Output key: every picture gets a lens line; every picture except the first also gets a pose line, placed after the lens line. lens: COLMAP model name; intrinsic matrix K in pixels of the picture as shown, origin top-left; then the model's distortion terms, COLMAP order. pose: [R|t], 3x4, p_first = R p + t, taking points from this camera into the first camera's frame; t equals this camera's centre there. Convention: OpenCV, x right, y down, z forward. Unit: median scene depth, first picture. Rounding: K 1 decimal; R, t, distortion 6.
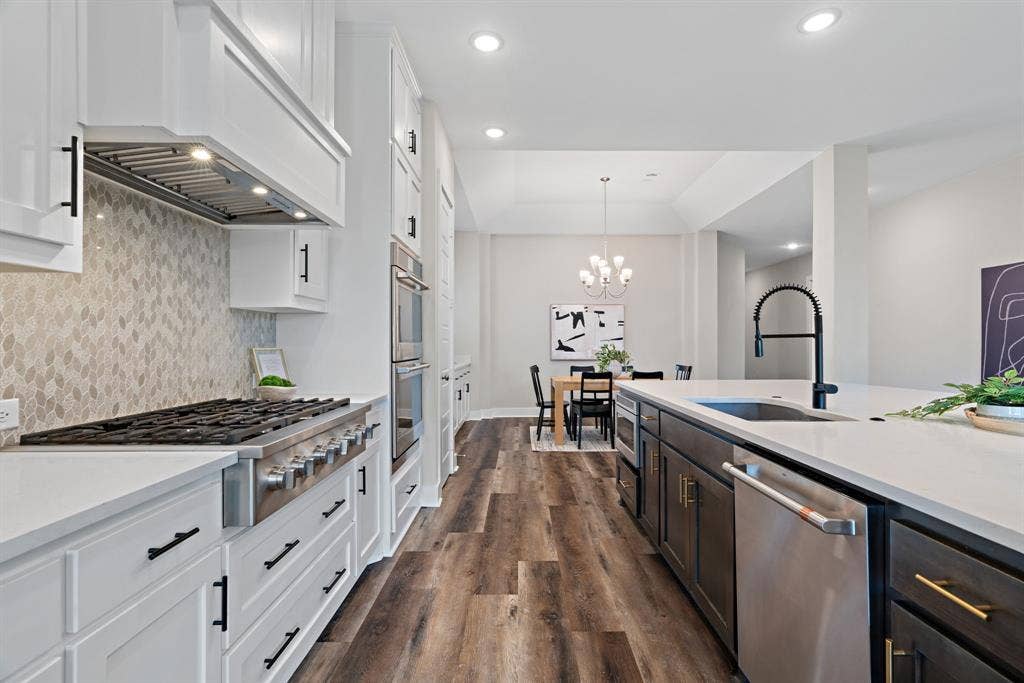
lens RADIAL K [[472.7, 0, 518.3], [0, 472.7, 338.7], [0, 0, 1]] dist [-0.000581, 0.002524]
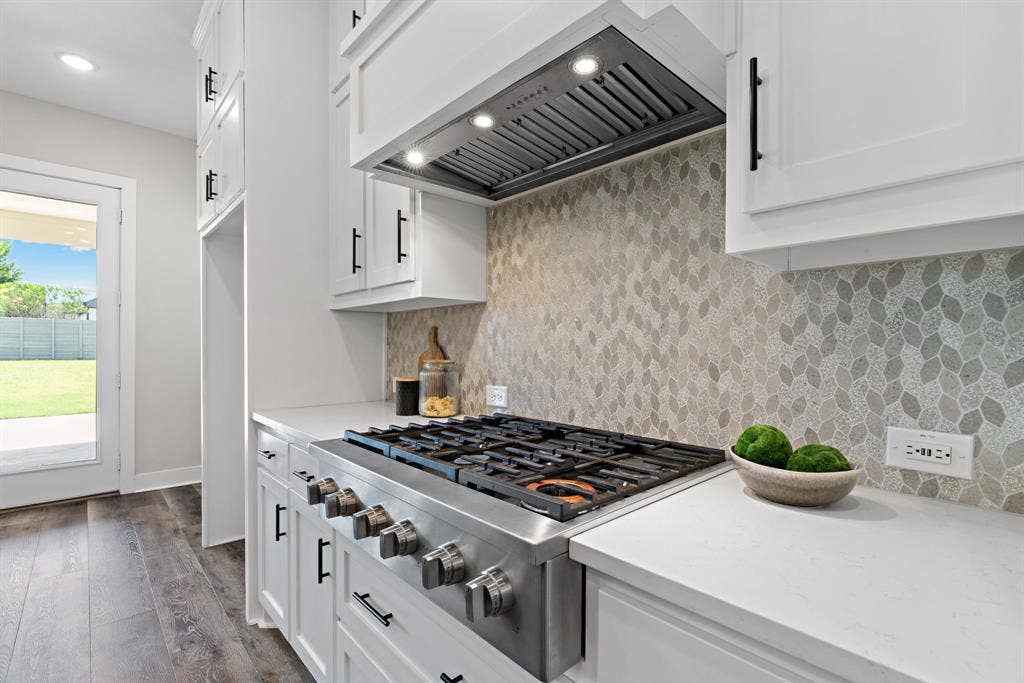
lens RADIAL K [[472.7, 0, 520.2], [0, 472.7, 347.7], [0, 0, 1]] dist [-0.000581, 0.002524]
pose [[-0.735616, 0.003651, -0.677389, -0.107638], [0.006695, 0.999976, -0.001881, 0.011168], [0.677366, -0.005919, -0.735623, 1.350822]]
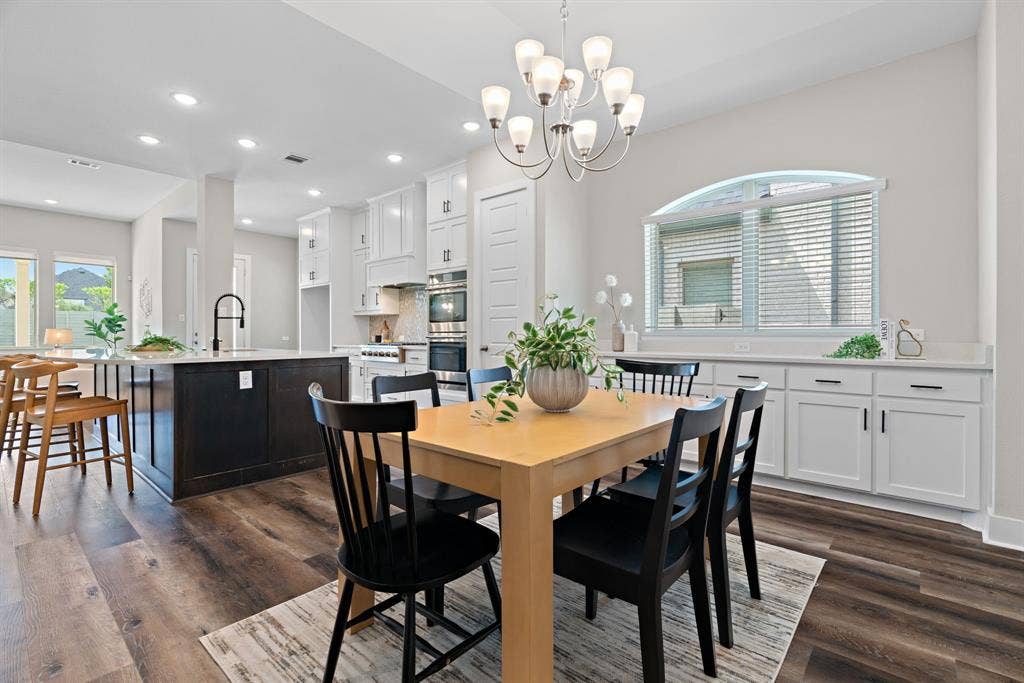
lens RADIAL K [[472.7, 0, 515.3], [0, 472.7, 333.9], [0, 0, 1]] dist [-0.000581, 0.002524]
pose [[-0.662262, 0.003452, -0.749265, 1.438085], [0.011567, 0.999917, -0.005617, 0.099130], [0.749183, -0.012386, -0.662247, 3.688606]]
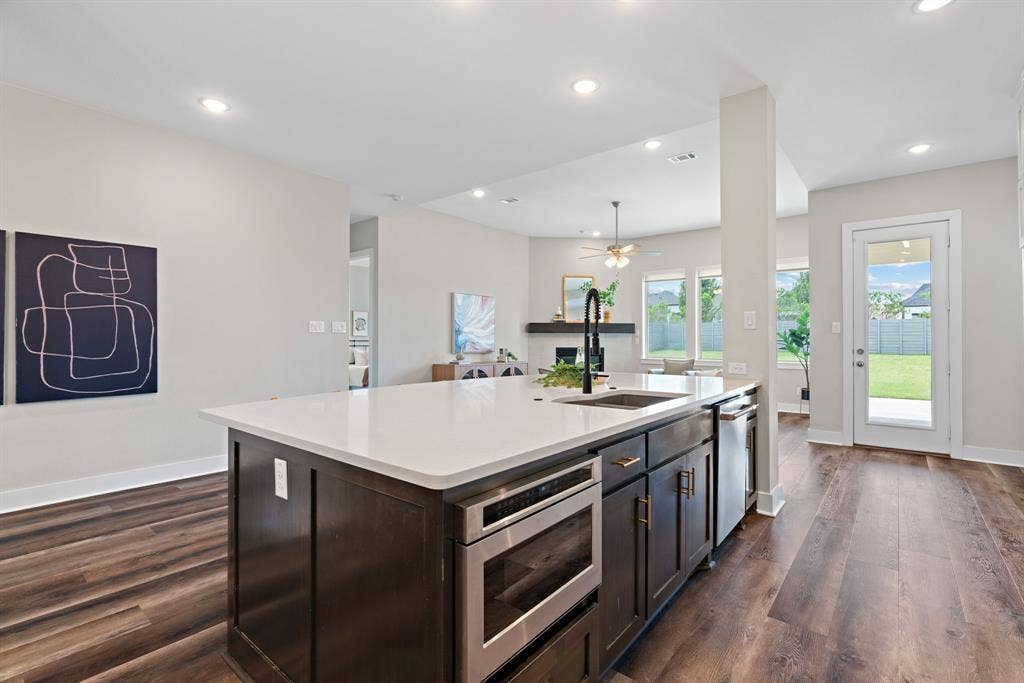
lens RADIAL K [[472.7, 0, 513.1], [0, 472.7, 335.0], [0, 0, 1]] dist [-0.000581, 0.002524]
pose [[-0.774813, 0.011642, 0.632083, -0.009610], [-0.004308, 0.999710, -0.023694, 0.022054], [-0.632176, -0.021081, -0.774538, 2.214695]]
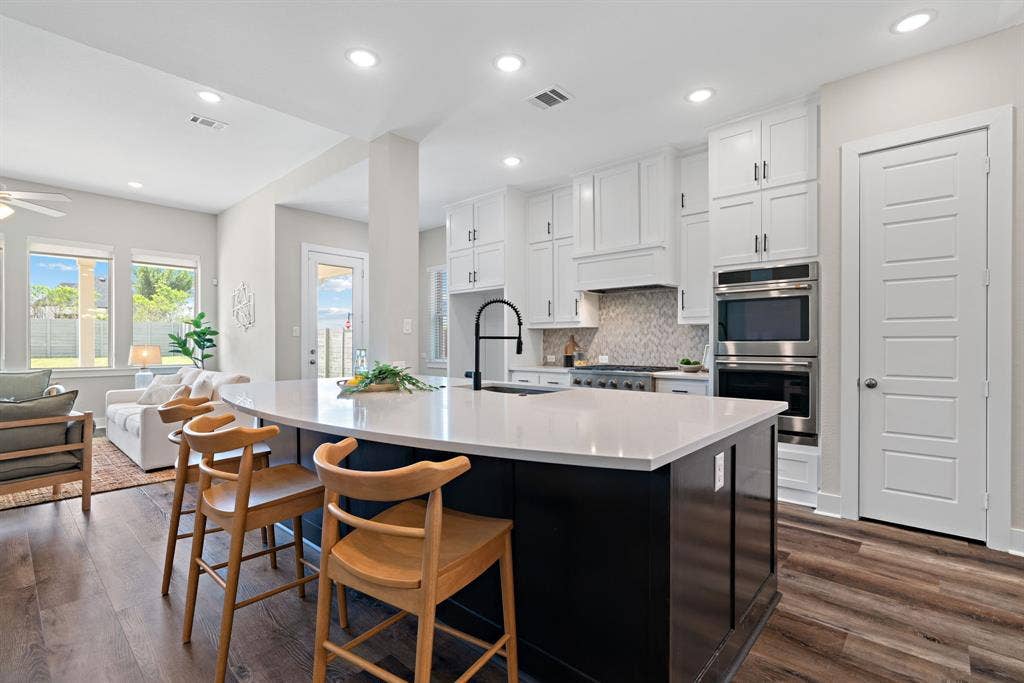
lens RADIAL K [[472.7, 0, 522.3], [0, 472.7, 342.9], [0, 0, 1]] dist [-0.000581, 0.002524]
pose [[-0.670068, 0.004856, -0.742284, 1.656388], [0.011664, 0.999924, -0.003988, 0.014304], [0.742208, -0.011331, -0.670074, 2.129481]]
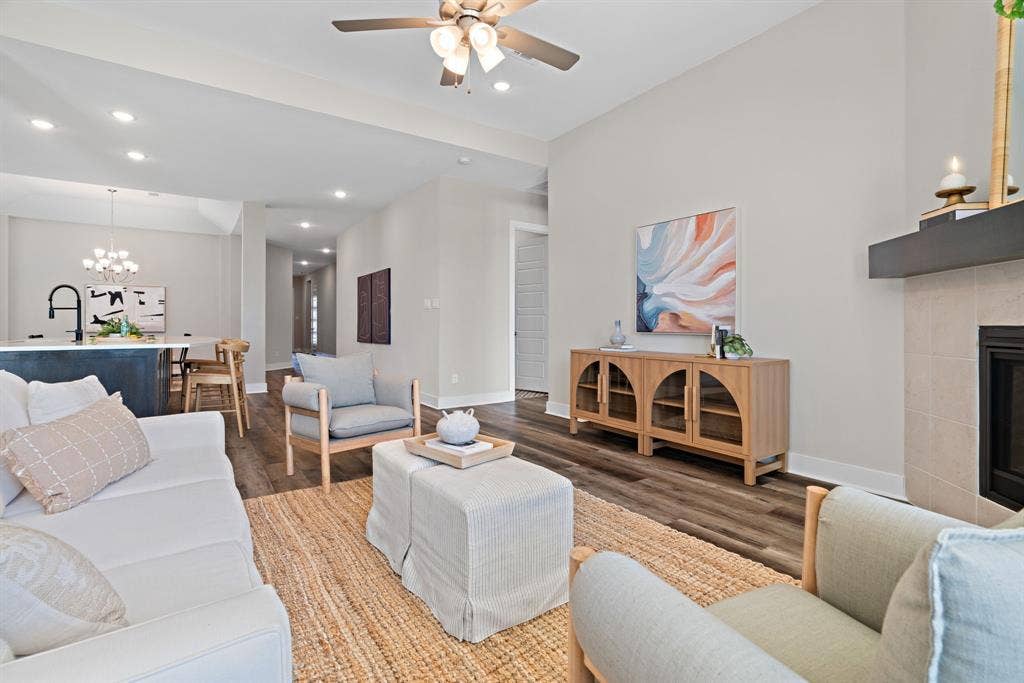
lens RADIAL K [[472.7, 0, 515.1], [0, 472.7, 322.2], [0, 0, 1]] dist [-0.000581, 0.002524]
pose [[0.820555, 0.010843, 0.571464, 1.131770], [-0.011924, 0.999927, -0.001851, 0.042425], [-0.571443, -0.005295, 0.820625, -2.246136]]
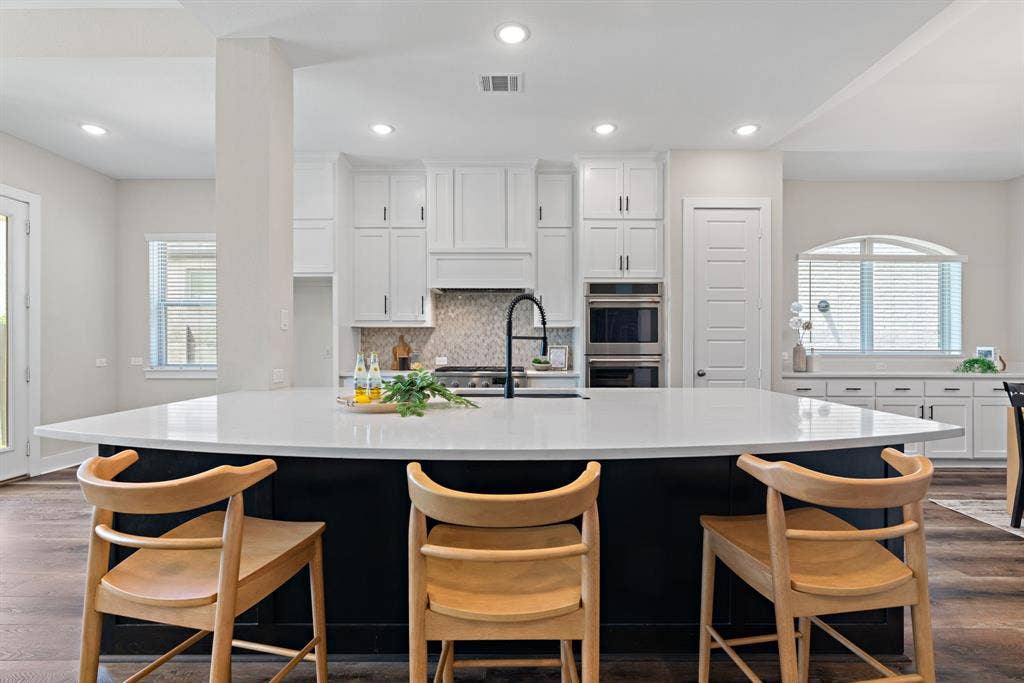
lens RADIAL K [[472.7, 0, 520.2], [0, 472.7, 343.3], [0, 0, 1]] dist [-0.000581, 0.002524]
pose [[-0.012497, 0.003362, -0.999916, 1.930629], [0.010035, 0.999944, 0.003237, 0.001762], [0.999872, -0.009994, -0.012530, 1.110532]]
